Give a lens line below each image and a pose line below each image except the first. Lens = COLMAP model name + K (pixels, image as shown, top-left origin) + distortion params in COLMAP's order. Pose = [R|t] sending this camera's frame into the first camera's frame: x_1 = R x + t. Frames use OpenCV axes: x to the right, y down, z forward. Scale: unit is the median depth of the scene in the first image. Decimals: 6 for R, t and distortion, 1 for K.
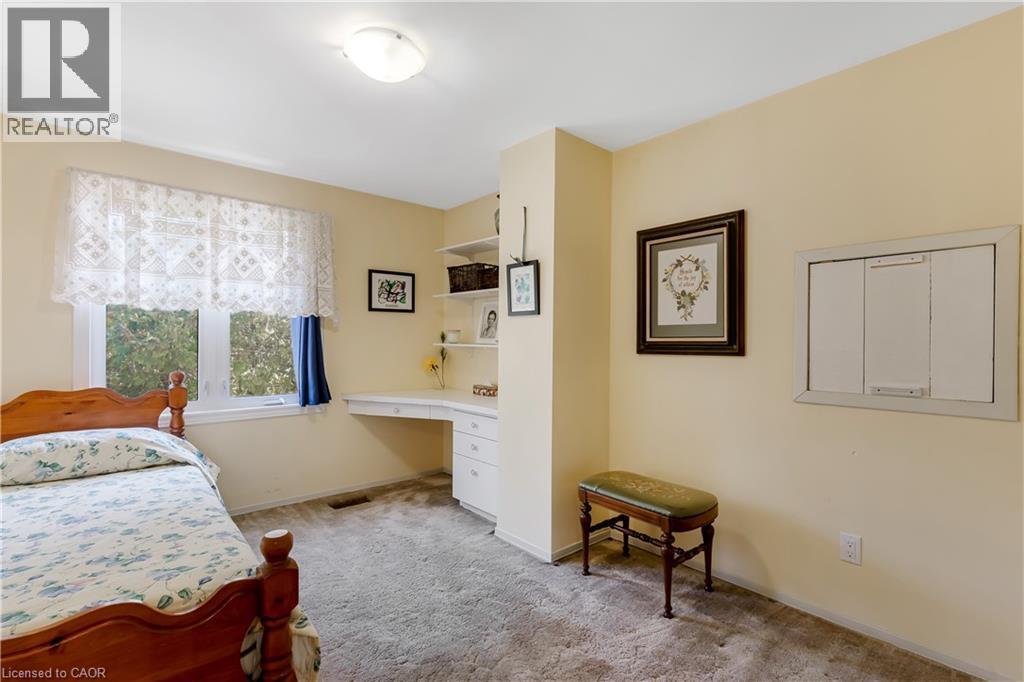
lens RADIAL K [[474.7, 0, 513.3], [0, 474.7, 340.9], [0, 0, 1]] dist [0.000019, 0.000000]
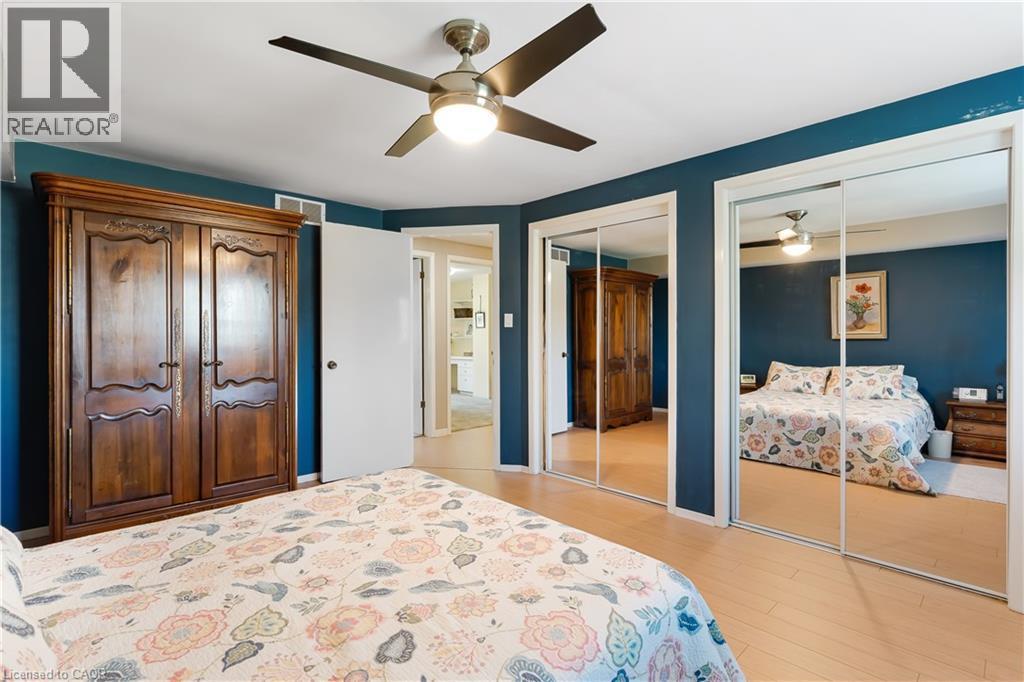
lens RADIAL K [[474.7, 0, 510.7], [0, 474.7, 338.3], [0, 0, 1]] dist [0.000019, 0.000000]
pose [[0.998676, -0.010543, 0.050353, 0.052386], [0.010497, 0.999944, 0.001171, 0.014357], [-0.050363, -0.000641, 0.998731, -1.892067]]
